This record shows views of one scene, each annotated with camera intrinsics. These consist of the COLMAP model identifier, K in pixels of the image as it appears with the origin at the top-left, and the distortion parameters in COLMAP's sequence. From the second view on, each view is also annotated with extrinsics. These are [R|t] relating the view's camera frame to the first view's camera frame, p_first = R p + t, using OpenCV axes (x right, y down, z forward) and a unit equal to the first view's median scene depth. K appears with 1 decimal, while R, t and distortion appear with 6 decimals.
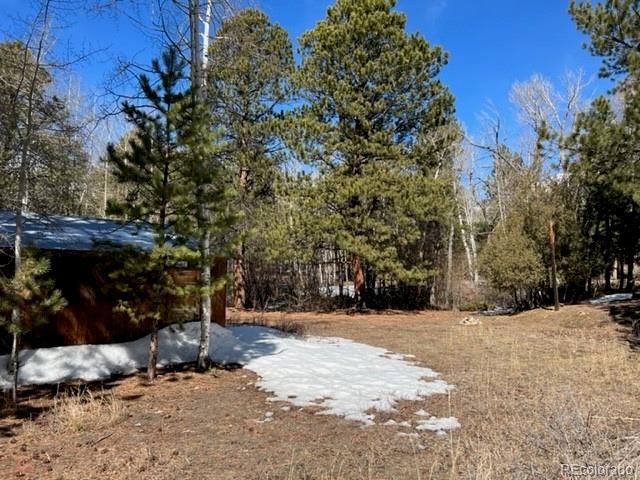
lens RADIAL K [[479.7, 0, 320.0], [0, 479.7, 240.0], [0, 0, 1]] dist [0.056414, -0.057403]
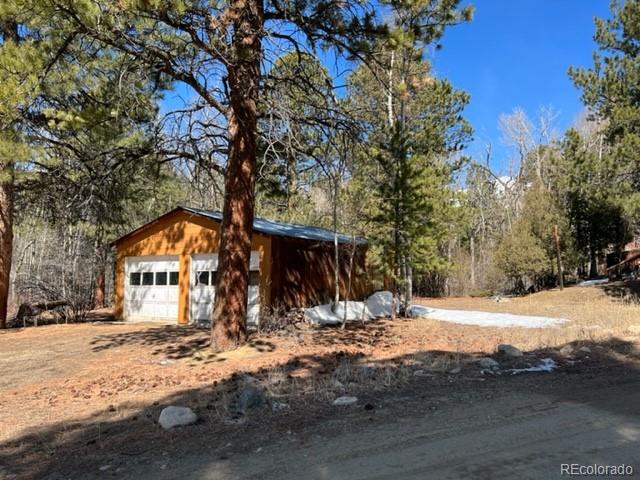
lens RADIAL K [[479.7, 0, 320.0], [0, 479.7, 240.0], [0, 0, 1]] dist [0.056414, -0.057403]
pose [[0.991597, -0.007541, 0.129145, -0.330256], [0.009266, 0.999876, -0.012758, 0.013187], [-0.129033, 0.013847, 0.991544, -0.243014]]
